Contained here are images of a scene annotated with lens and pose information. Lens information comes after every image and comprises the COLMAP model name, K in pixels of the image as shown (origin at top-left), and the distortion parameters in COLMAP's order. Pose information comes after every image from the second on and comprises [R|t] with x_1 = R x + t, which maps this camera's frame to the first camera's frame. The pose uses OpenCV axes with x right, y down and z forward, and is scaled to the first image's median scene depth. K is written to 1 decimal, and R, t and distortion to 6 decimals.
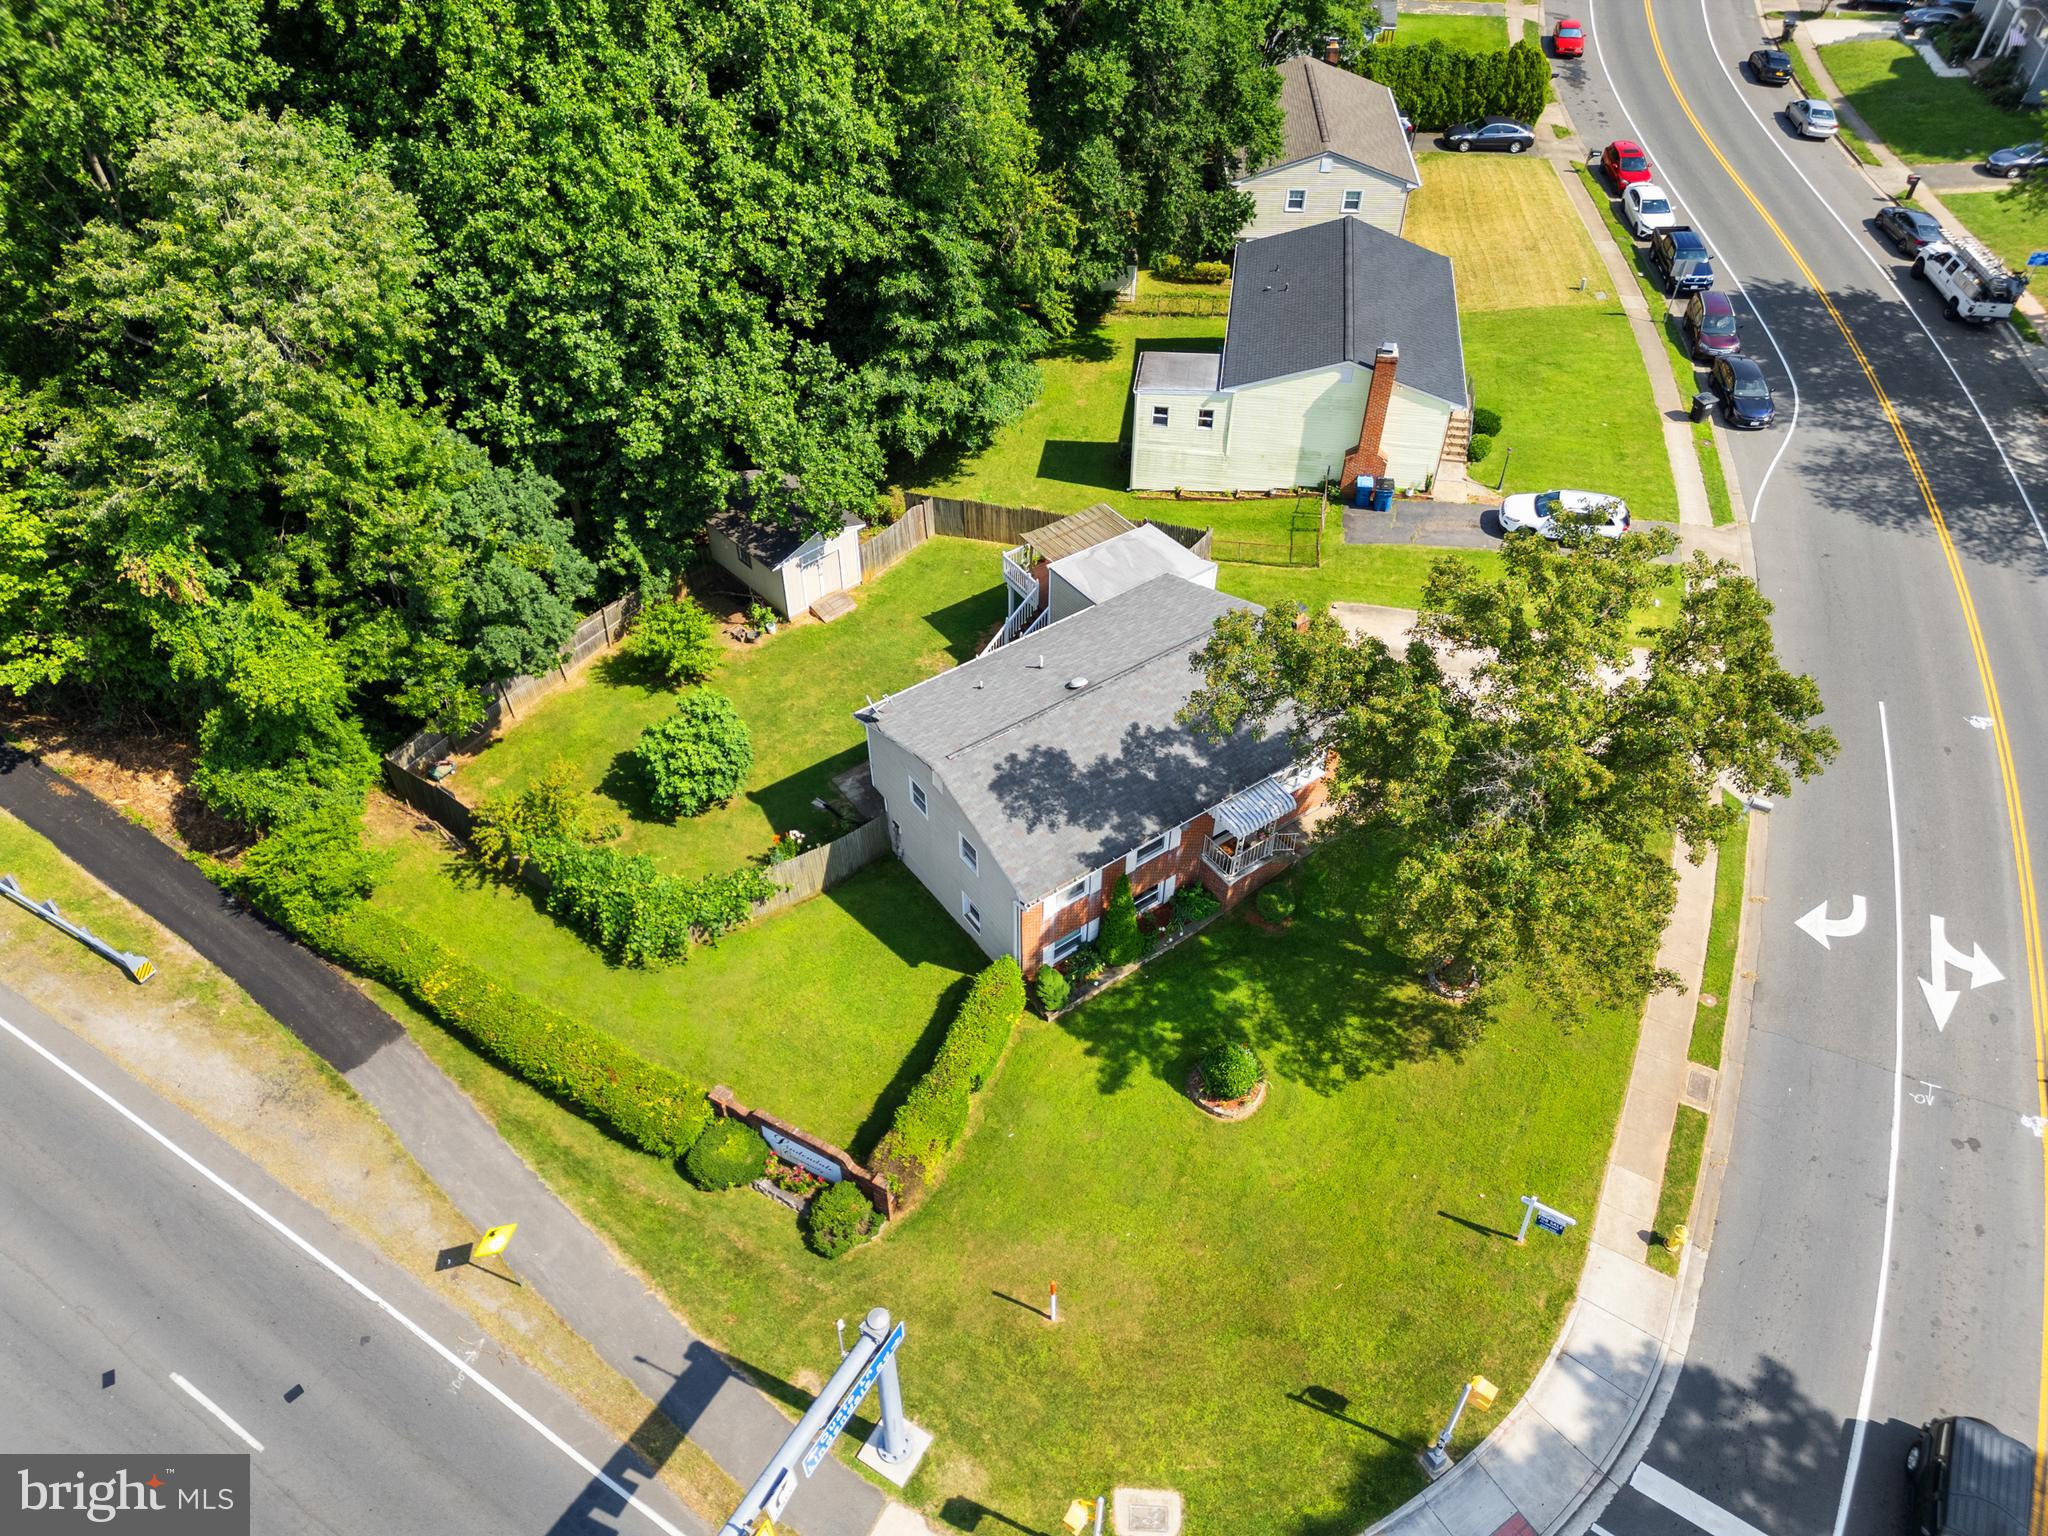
lens RADIAL K [[1449.2, 0, 1024.0], [0, 1449.2, 768.0], [0, 0, 1]] dist [0.038319, -0.036949]
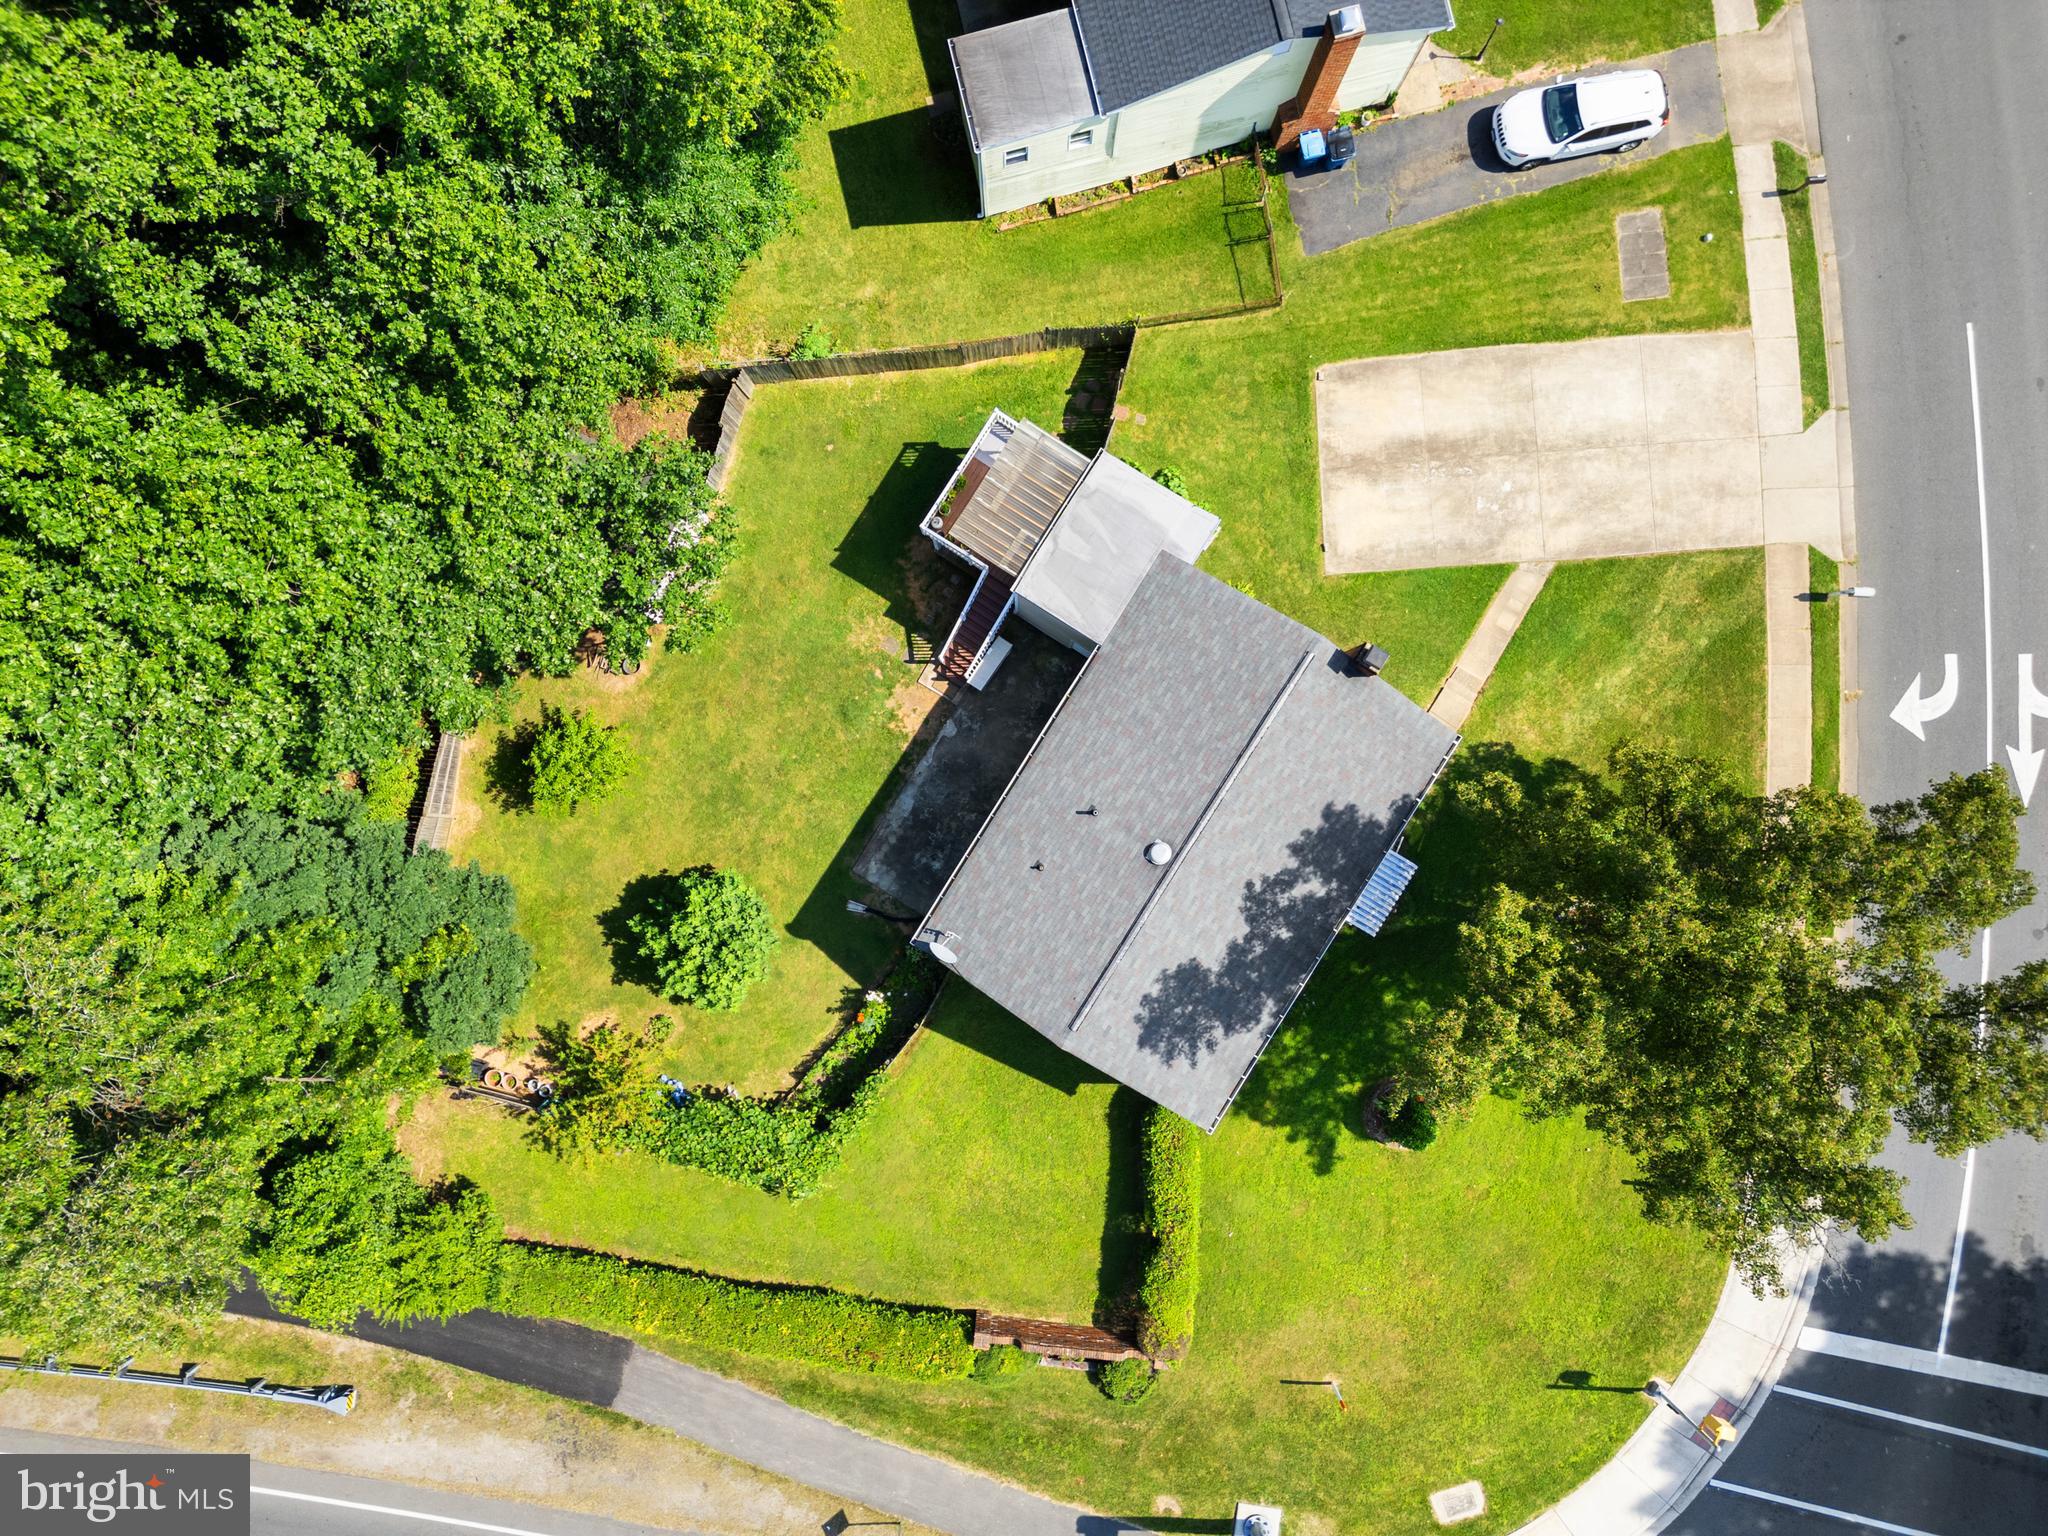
lens RADIAL K [[1473.2, 0, 1022.0], [0, 1473.2, 753.1], [0, 0, 1]] dist [0.022865, -0.000949]
pose [[0.918137, -0.395646, 0.022113, -0.030678], [0.261437, 0.646735, 0.716508, -0.618483], [-0.297785, -0.652072, 0.697228, 0.388778]]
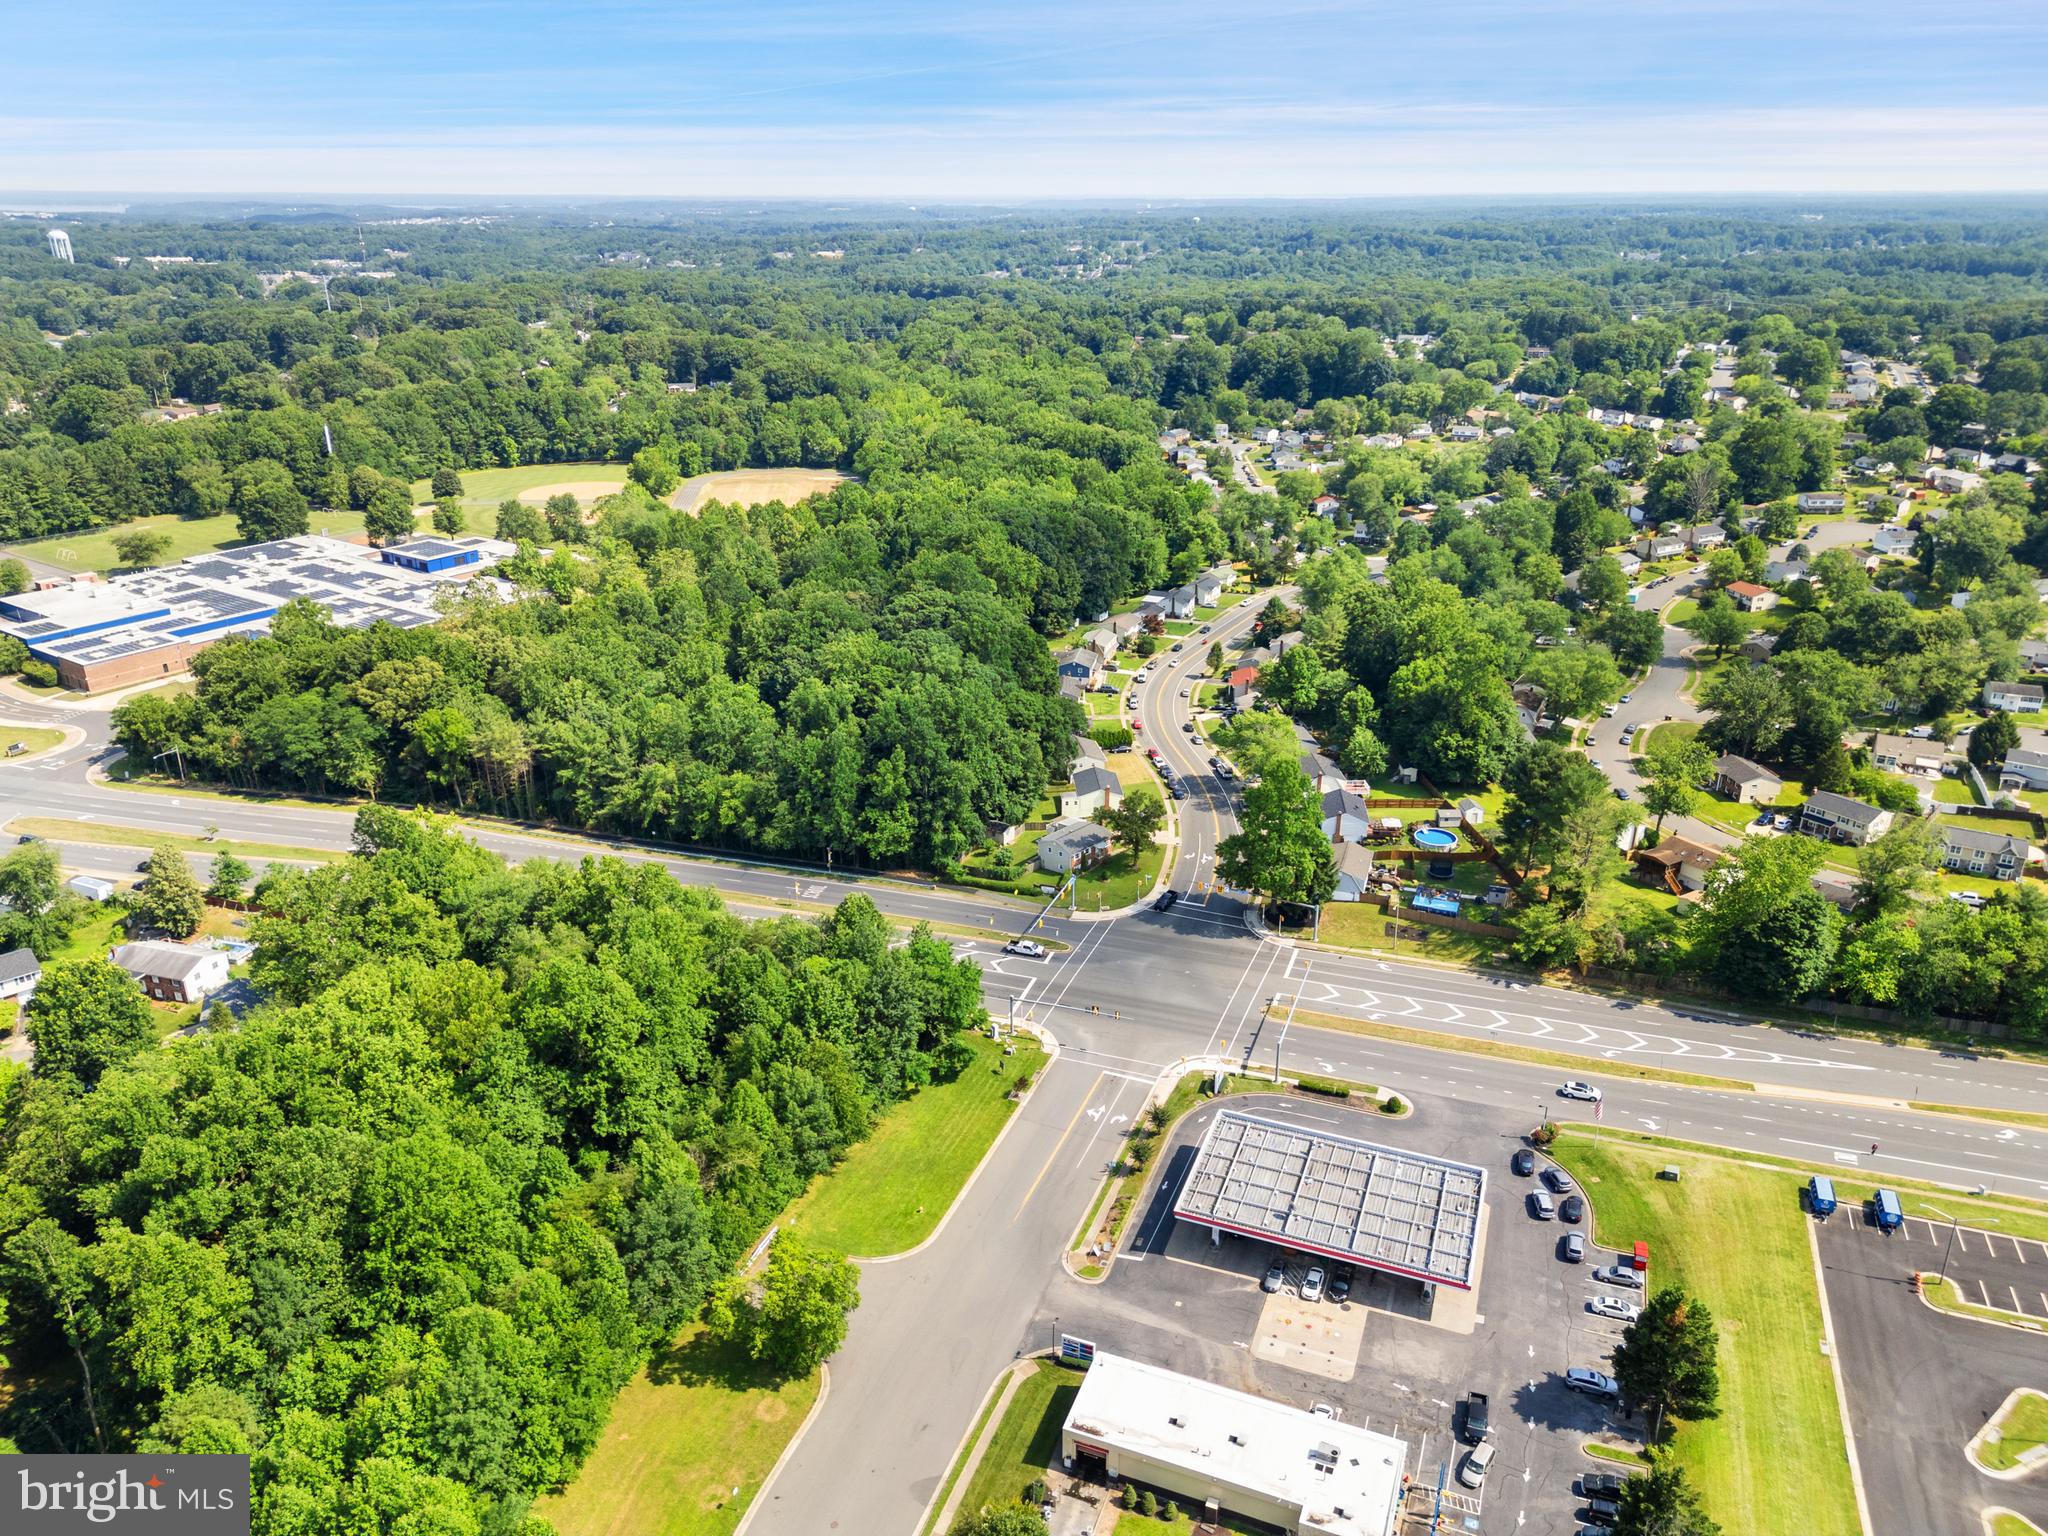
lens RADIAL K [[1449.2, 0, 1024.0], [0, 1449.2, 768.0], [0, 0, 1]] dist [0.038319, -0.036949]
pose [[0.975738, -0.073336, 0.206292, -1.129446], [0.149156, 0.912408, -0.381134, 1.612828], [-0.160271, 0.402657, 0.901211, -3.728432]]
